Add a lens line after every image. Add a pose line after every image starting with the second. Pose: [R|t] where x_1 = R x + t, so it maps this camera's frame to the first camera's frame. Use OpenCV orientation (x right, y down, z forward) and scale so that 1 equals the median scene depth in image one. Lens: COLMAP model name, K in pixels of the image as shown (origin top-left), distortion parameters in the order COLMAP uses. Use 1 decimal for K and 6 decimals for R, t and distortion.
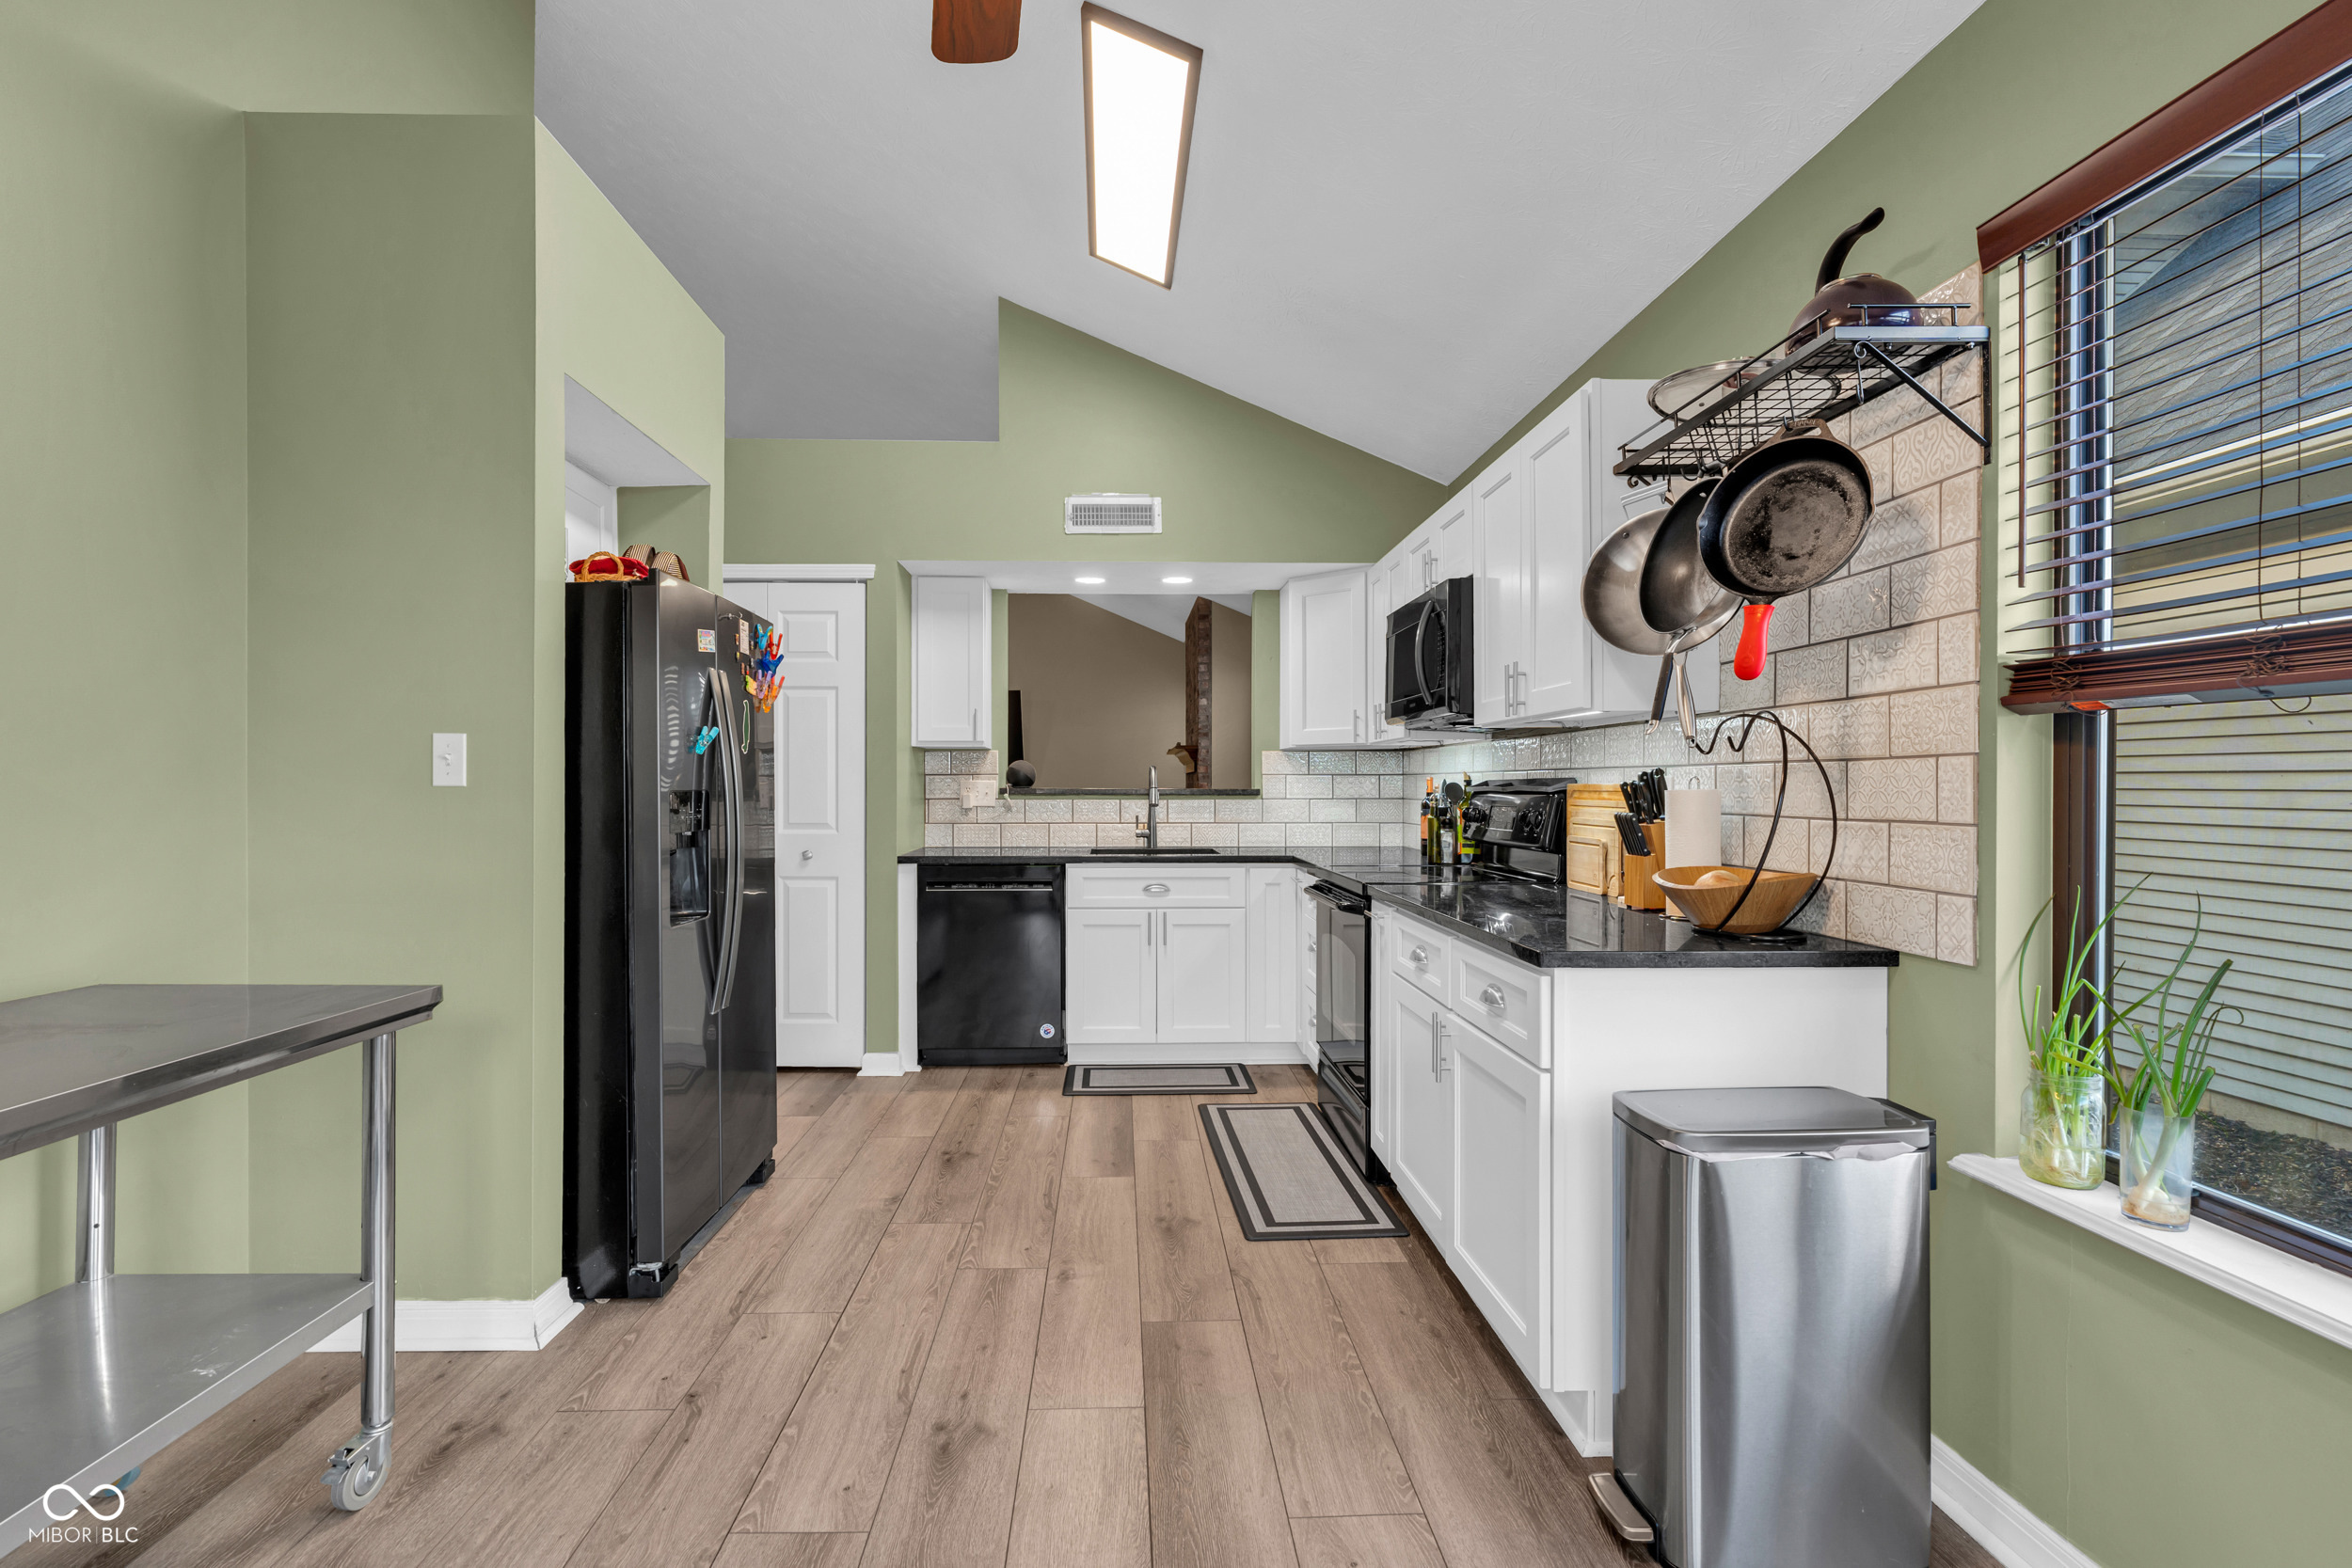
lens RADIAL K [[1065.0, 0, 1174.2], [0, 1065.0, 779.2], [0, 0, 1]] dist [-0.000636, 0.000683]
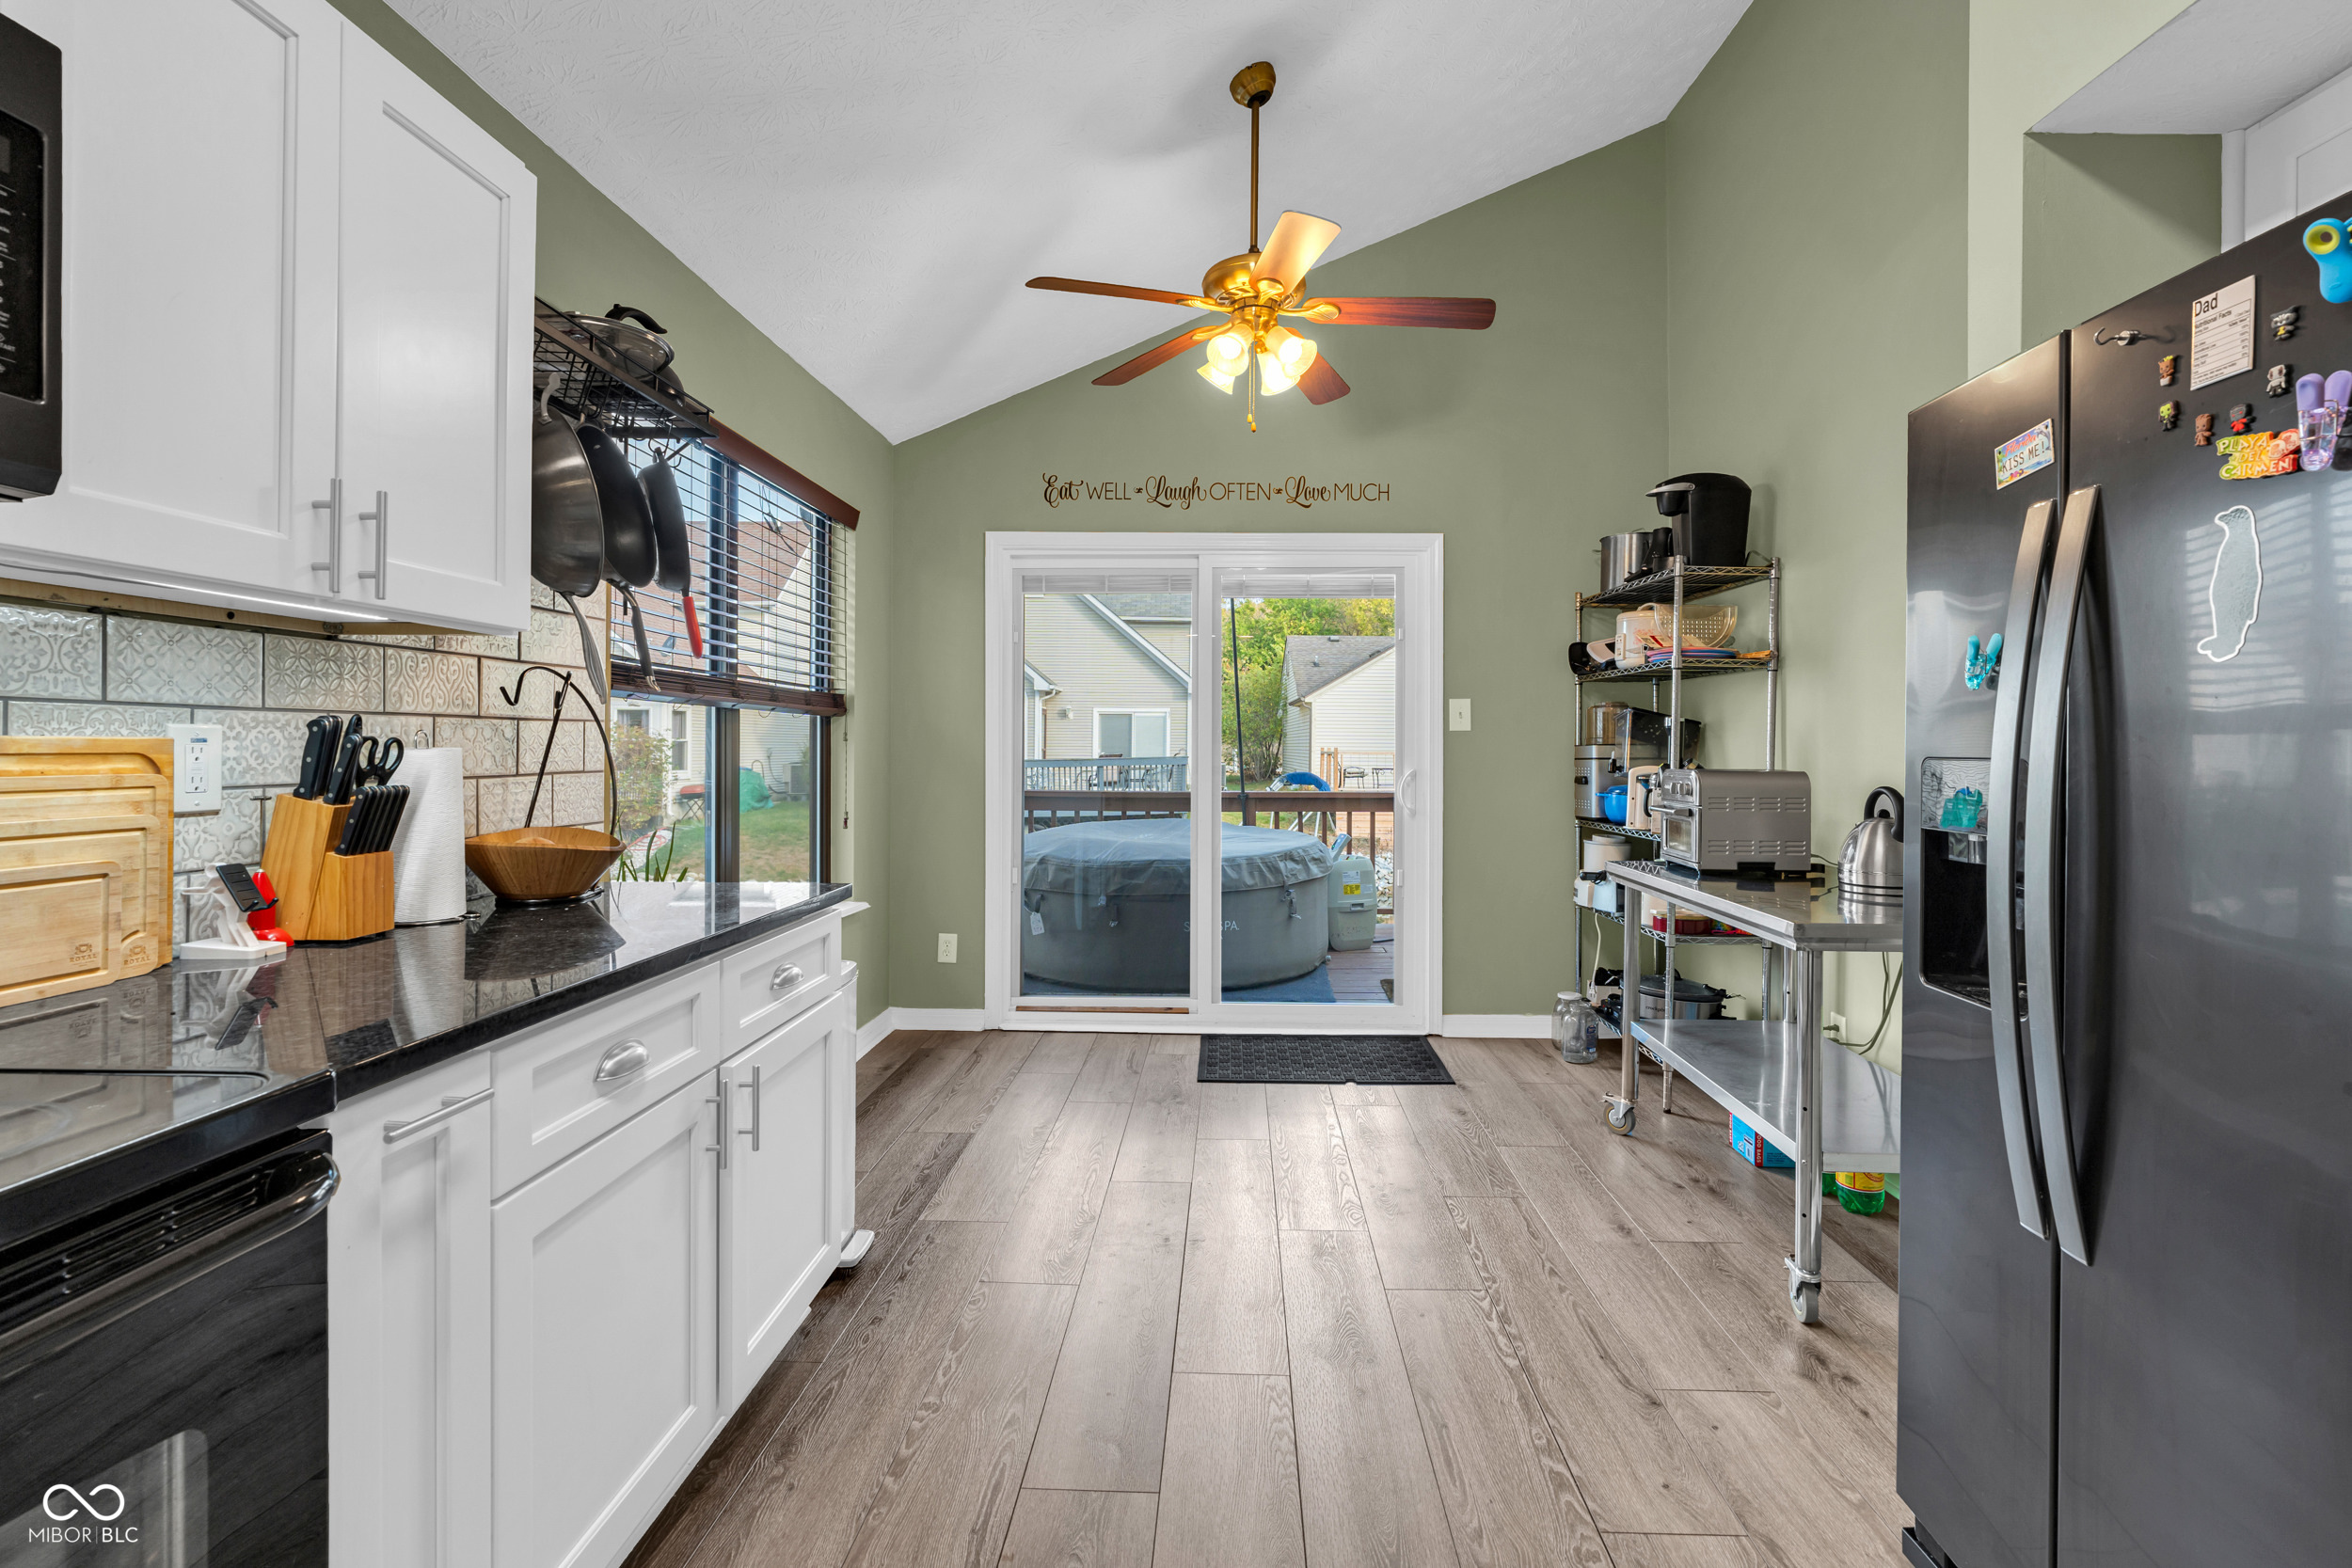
lens RADIAL K [[1091.2, 0, 1234.9], [0, 1091.2, 749.0], [0, 0, 1]] dist [-0.000774, -0.000213]
pose [[-0.998447, -0.004327, 0.055541, -0.130679], [-0.004396, 0.999990, -0.001116, 0.009012], [-0.055535, -0.001359, -0.998456, 1.889832]]
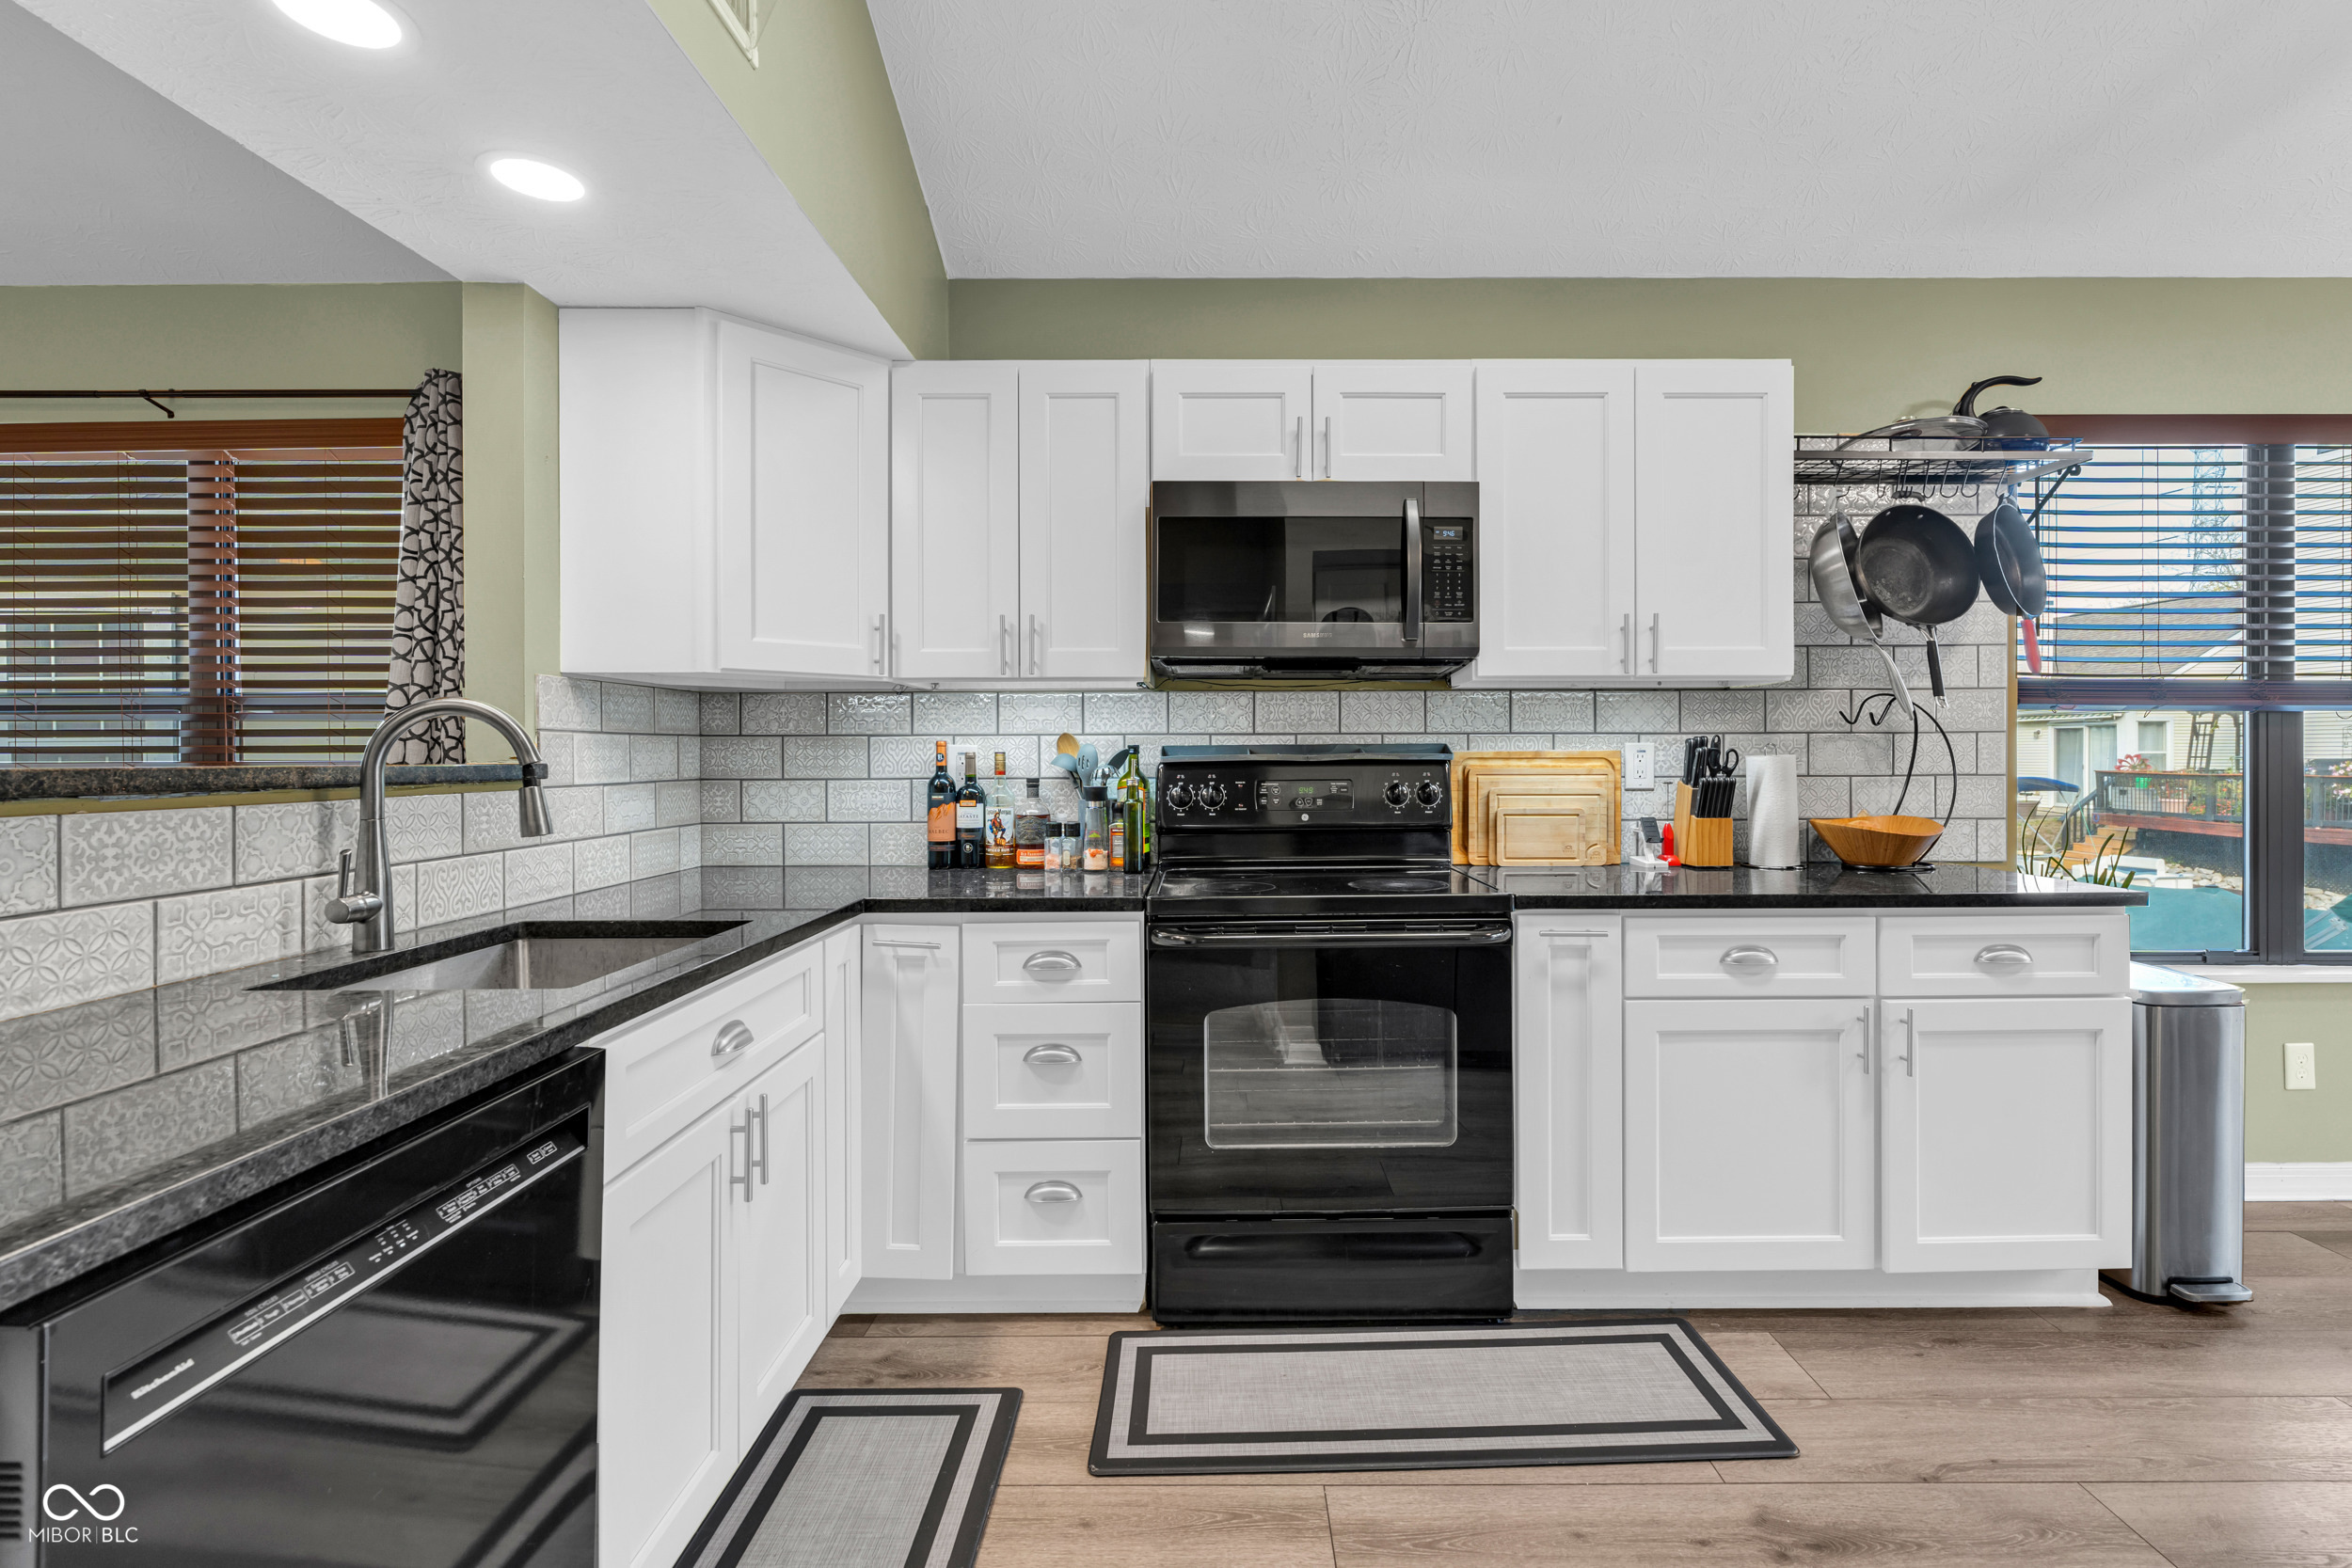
lens RADIAL K [[1065.0, 0, 1174.2], [0, 1065.0, 779.2], [0, 0, 1]] dist [-0.000636, 0.000683]
pose [[0.056229, -0.024306, 0.998122, -0.757910], [-0.002036, 0.999699, 0.024459, 0.009066], [-0.998416, -0.003407, 0.056162, 1.726703]]
